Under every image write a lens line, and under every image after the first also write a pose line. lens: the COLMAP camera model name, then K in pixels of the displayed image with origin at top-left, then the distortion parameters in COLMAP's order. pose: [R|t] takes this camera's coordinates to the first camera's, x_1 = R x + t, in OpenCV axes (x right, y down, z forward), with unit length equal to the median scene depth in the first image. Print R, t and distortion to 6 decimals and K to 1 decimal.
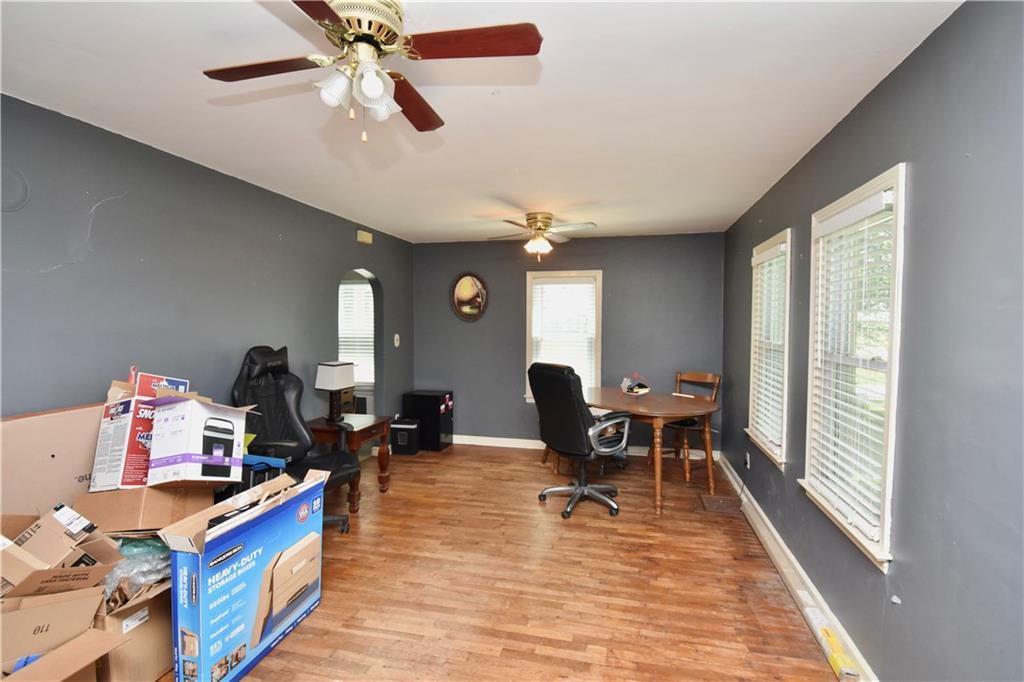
lens RADIAL K [[482.9, 0, 496.5], [0, 482.9, 342.2], [0, 0, 1]] dist [0.022830, -0.028781]
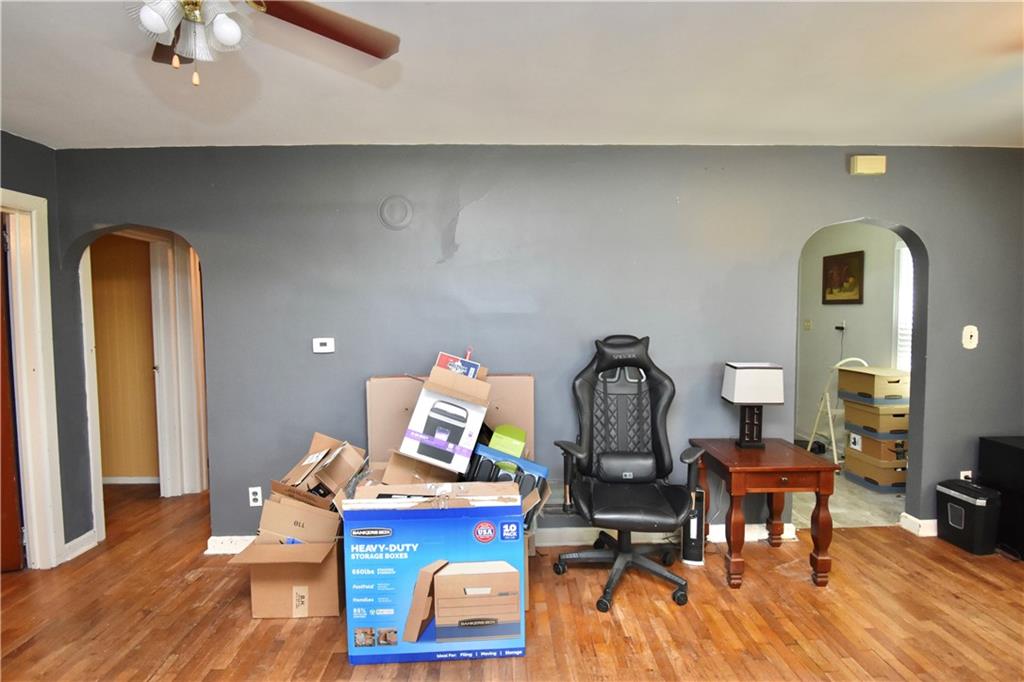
lens RADIAL K [[509.5, 0, 517.8], [0, 509.5, 337.1], [0, 0, 1]] dist [0.023151, -0.029315]
pose [[0.288639, 0.045948, -0.956335, 0.462538], [-0.030772, 0.998777, 0.038700, -0.024491], [0.956943, 0.018258, 0.289700, 0.803728]]
